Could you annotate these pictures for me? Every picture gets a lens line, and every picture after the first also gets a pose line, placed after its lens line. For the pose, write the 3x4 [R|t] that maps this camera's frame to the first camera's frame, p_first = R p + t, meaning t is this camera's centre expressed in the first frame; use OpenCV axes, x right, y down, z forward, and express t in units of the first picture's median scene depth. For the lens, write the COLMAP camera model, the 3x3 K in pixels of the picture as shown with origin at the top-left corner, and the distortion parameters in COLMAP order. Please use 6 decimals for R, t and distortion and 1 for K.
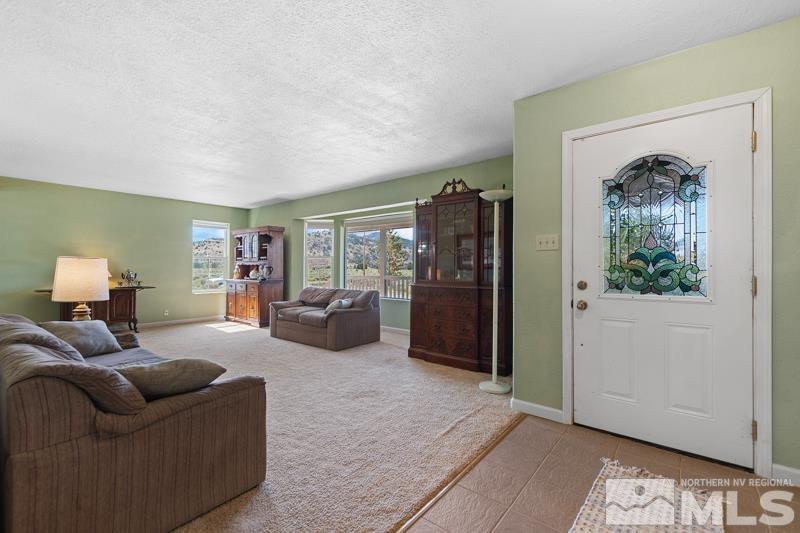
lens RADIAL K [[349.6, 0, 399.2], [0, 349.6, 267.2], [0, 0, 1]] dist [0.001560, -0.000407]
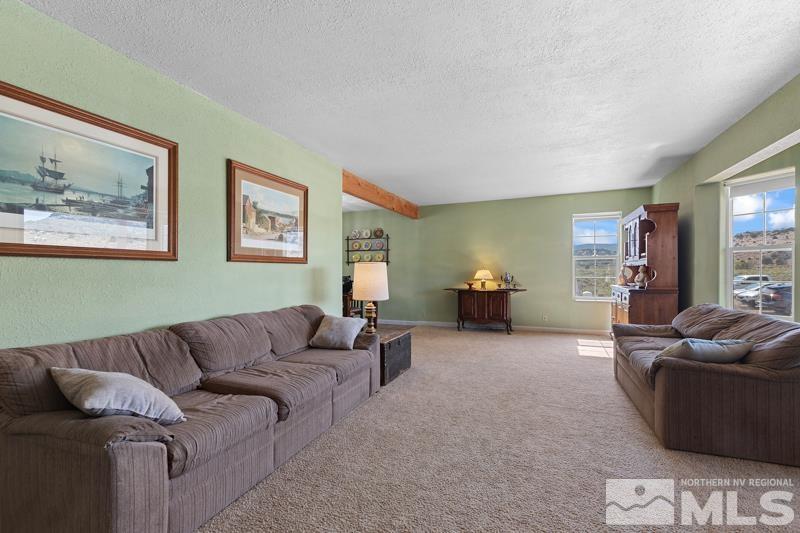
lens RADIAL K [[349.6, 0, 401.0], [0, 349.6, 270.3], [0, 0, 1]] dist [0.001560, -0.000407]
pose [[0.286058, -0.002449, -0.958209, 0.127709], [0.008114, 0.999967, -0.000134, -0.000856], [0.958178, -0.007737, 0.286069, 0.400294]]
